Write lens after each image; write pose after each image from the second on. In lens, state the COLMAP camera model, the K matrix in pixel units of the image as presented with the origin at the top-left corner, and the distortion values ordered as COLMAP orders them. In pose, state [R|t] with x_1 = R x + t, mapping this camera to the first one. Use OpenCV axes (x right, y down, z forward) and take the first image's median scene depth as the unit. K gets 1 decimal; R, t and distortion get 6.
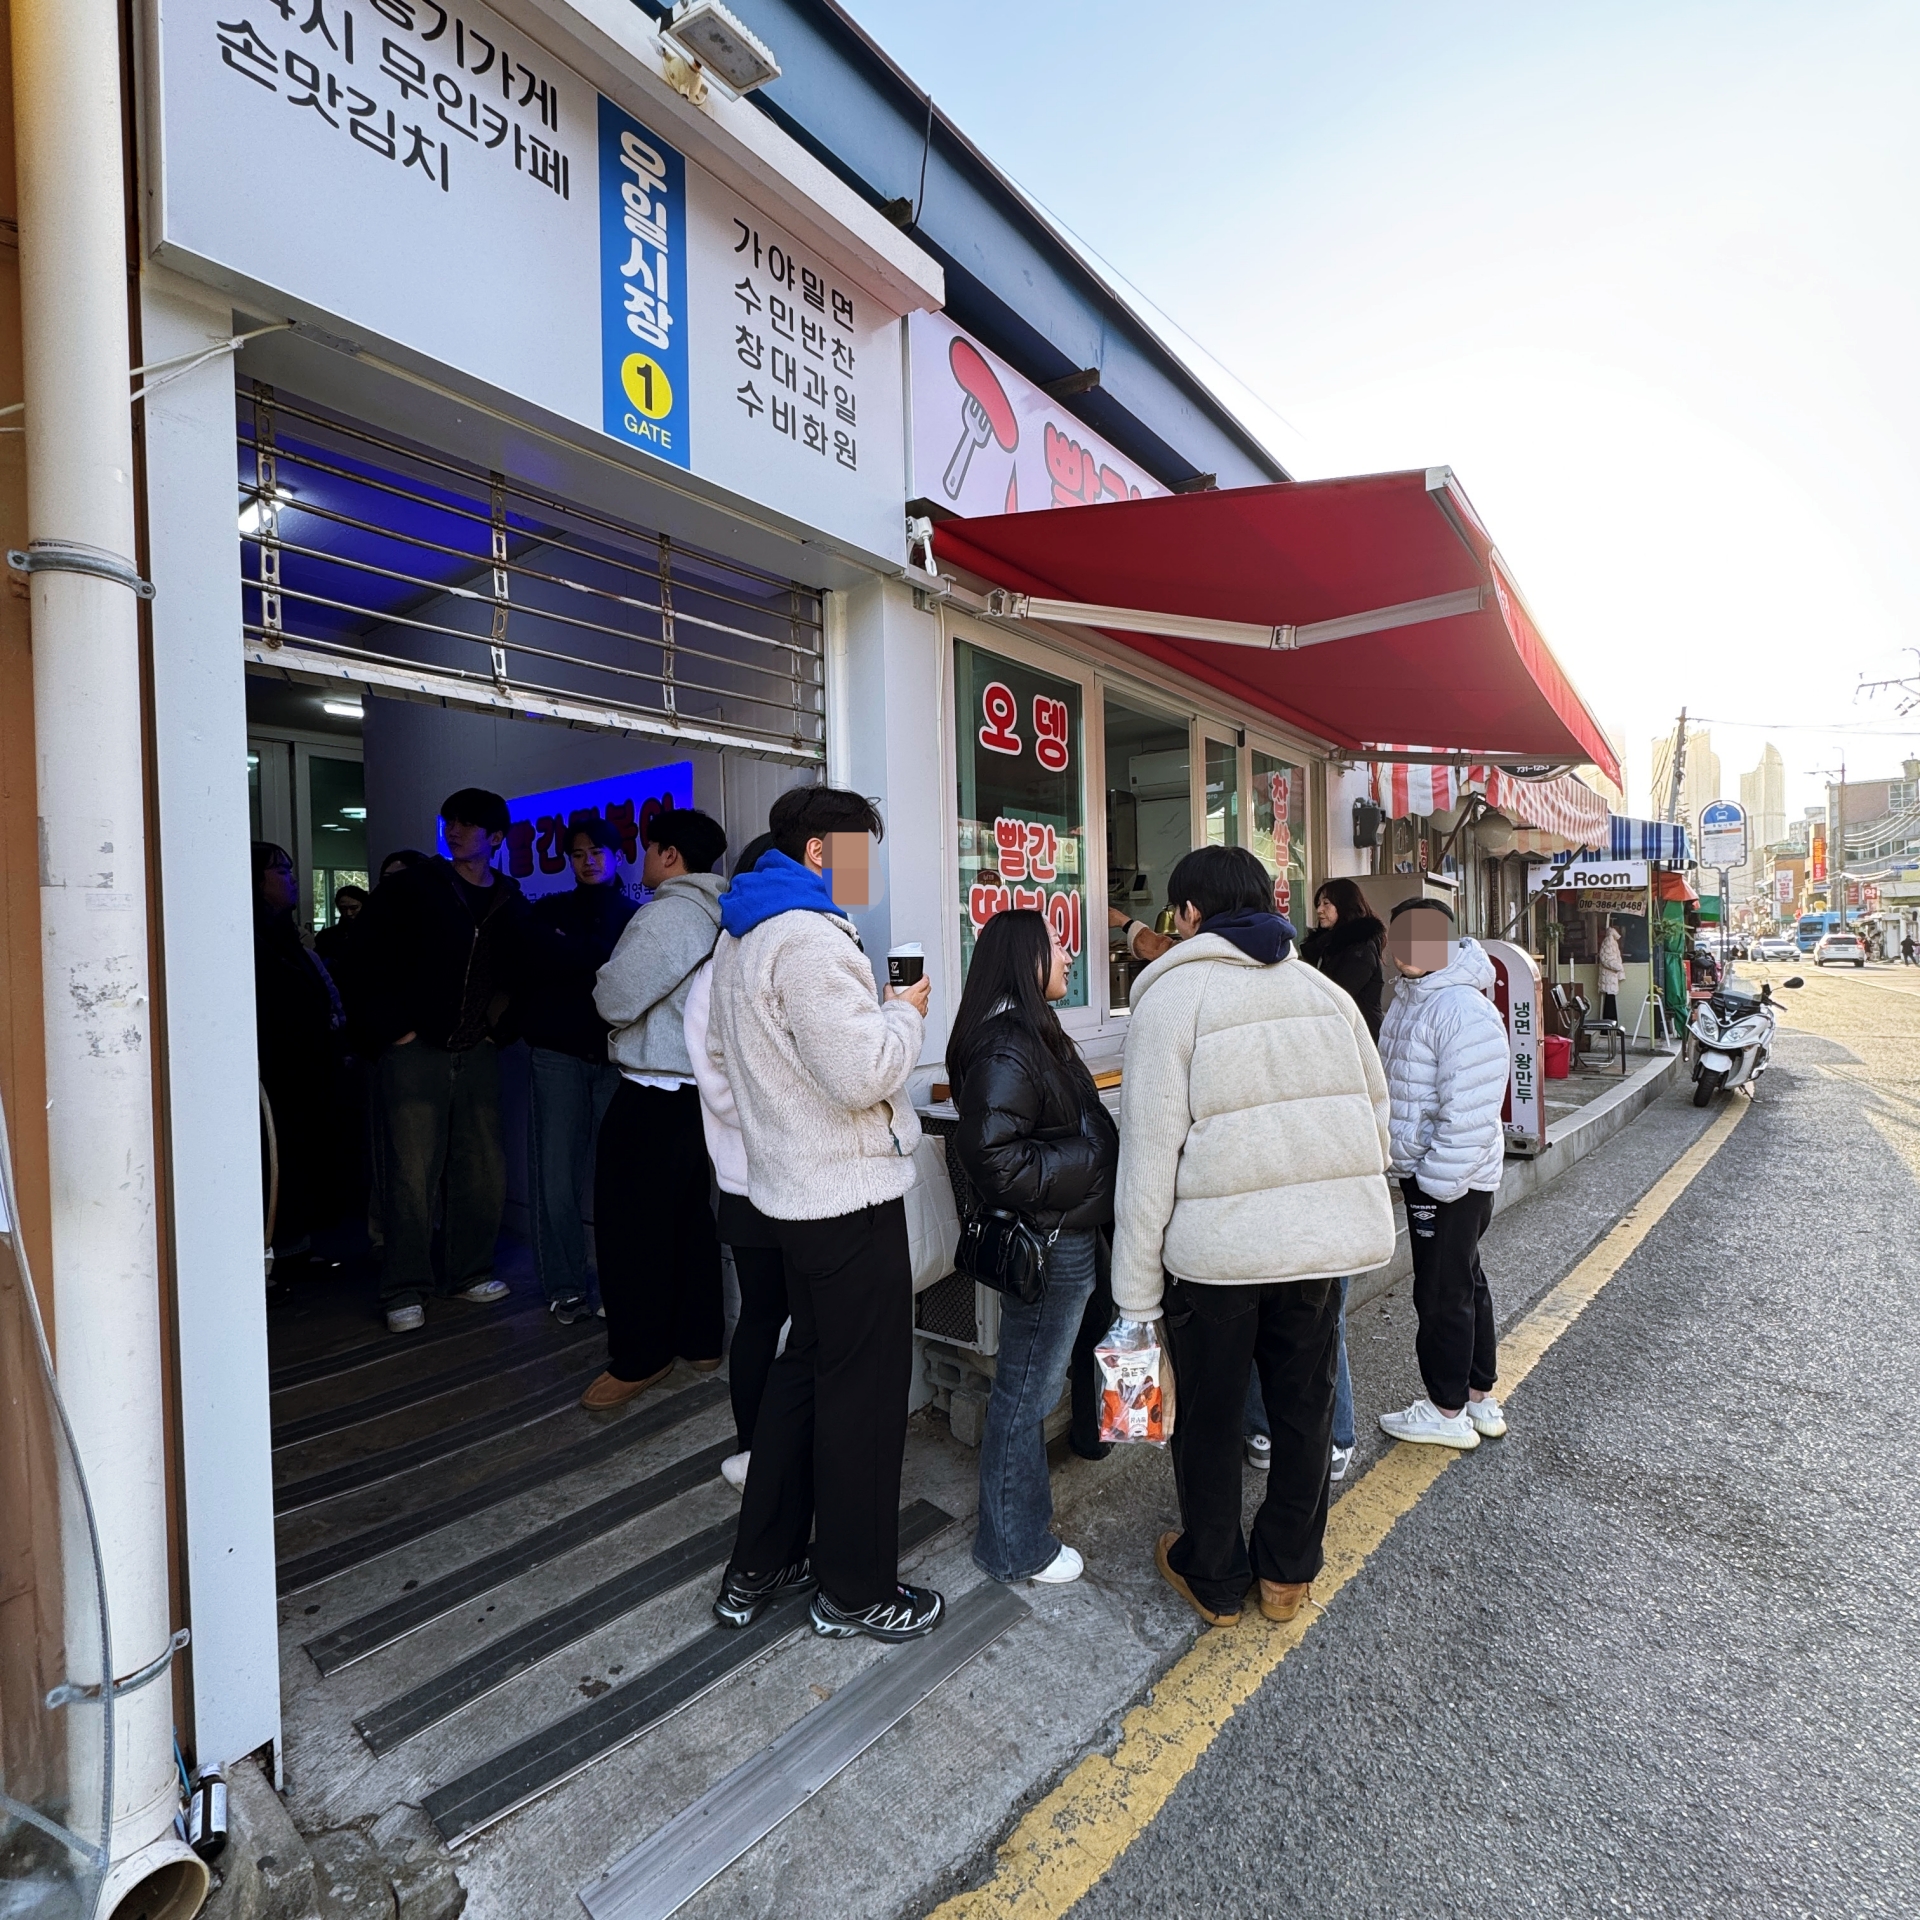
lens RADIAL K [[995.8, 0, 956.4], [0, 995.8, 960.1], [0, 0, 1]] dist [0.000438, -0.001921]
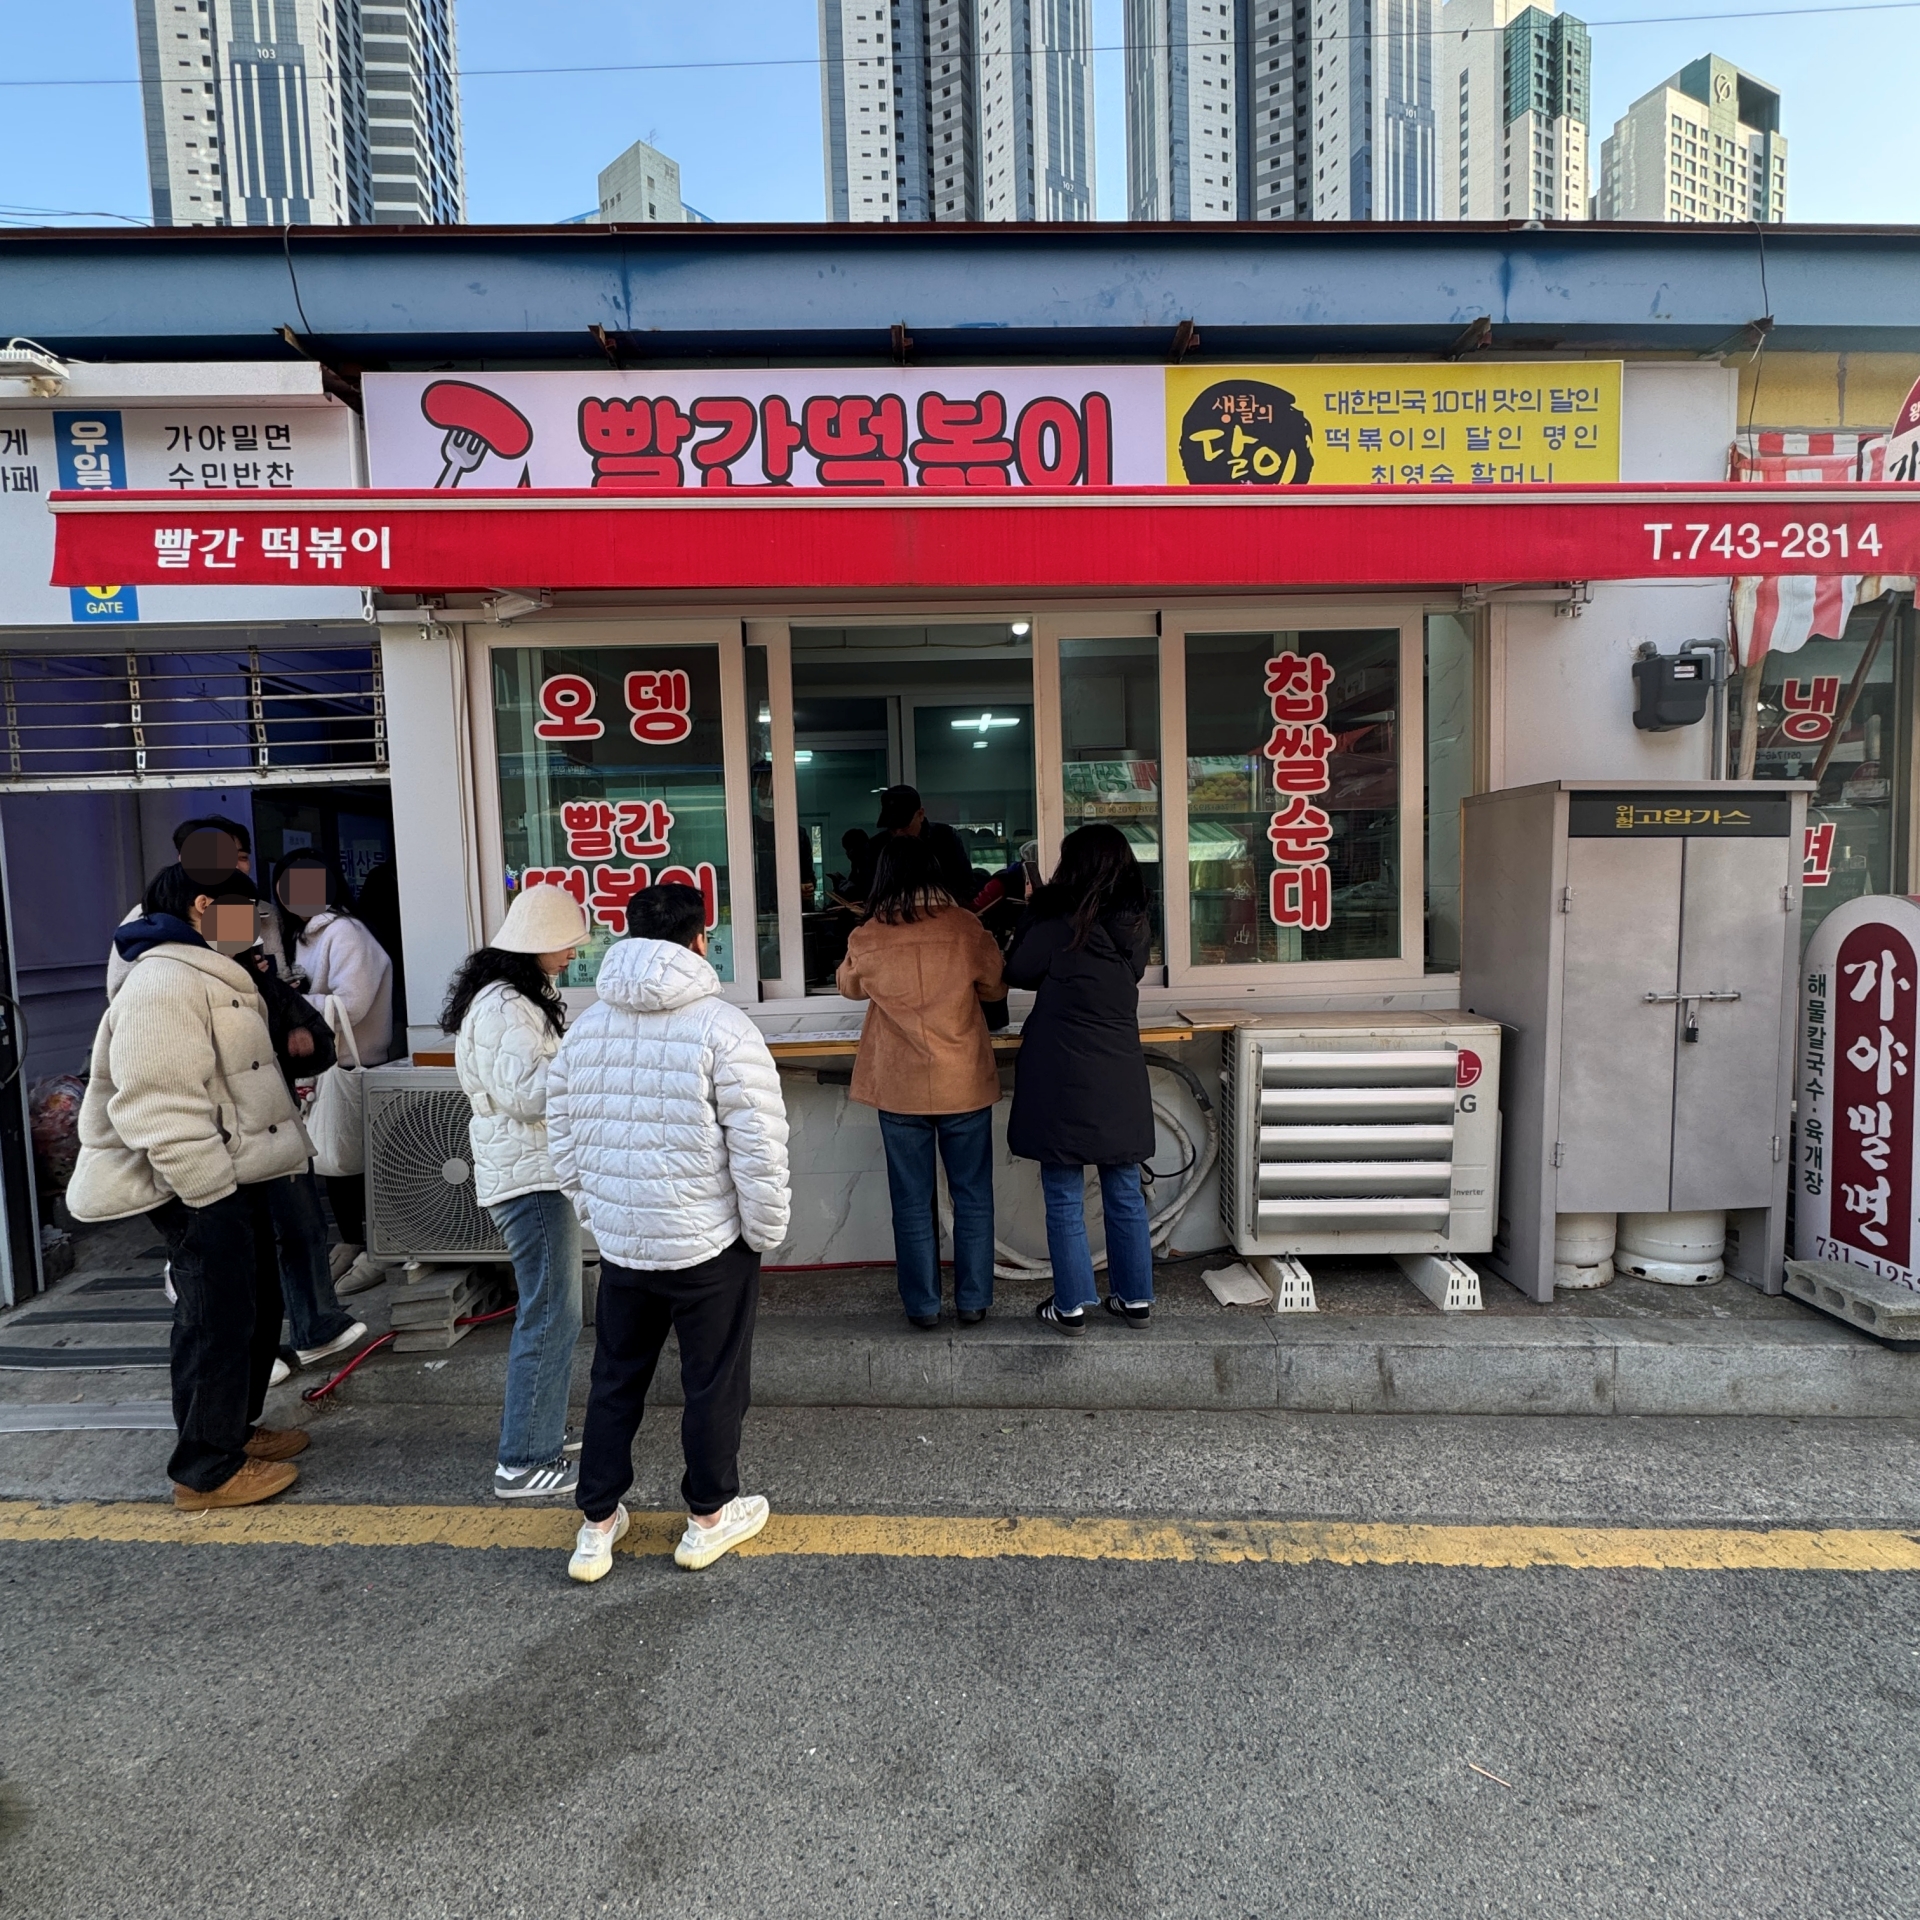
lens RADIAL K [[995.8, 0, 959.7], [0, 995.8, 962.9], [0, 0, 1]] dist [0.000438, -0.001921]
pose [[0.648865, 0.052379, -0.759099, 1.139618], [0.006571, 0.997205, 0.074426, -0.048271], [0.760875, -0.053280, 0.646707, 0.619140]]
